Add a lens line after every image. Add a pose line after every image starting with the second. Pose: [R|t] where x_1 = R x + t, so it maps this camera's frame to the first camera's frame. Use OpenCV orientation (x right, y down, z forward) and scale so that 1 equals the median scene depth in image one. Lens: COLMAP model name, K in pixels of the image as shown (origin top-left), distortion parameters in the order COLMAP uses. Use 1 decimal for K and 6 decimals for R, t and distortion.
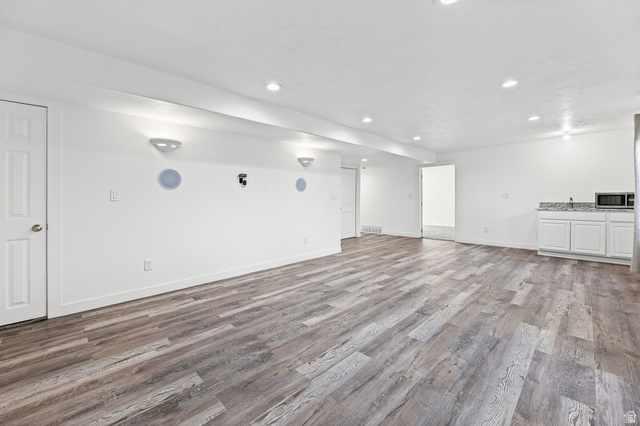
lens RADIAL K [[259.8, 0, 315.6], [0, 259.8, 202.9], [0, 0, 1]] dist [0.000096, -0.000195]
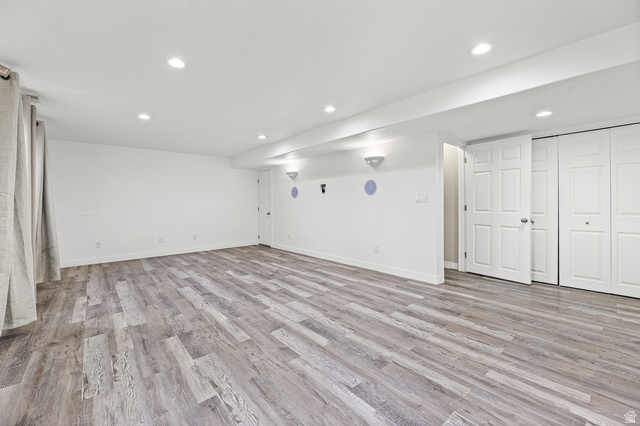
lens RADIAL K [[259.8, 0, 315.6], [0, 259.8, 202.9], [0, 0, 1]] dist [0.000096, -0.000195]
pose [[-0.052634, 0.005444, -0.998599, 1.452323], [-0.003301, 0.999979, 0.005626, -0.031703], [0.998608, 0.003593, -0.052614, 1.397242]]
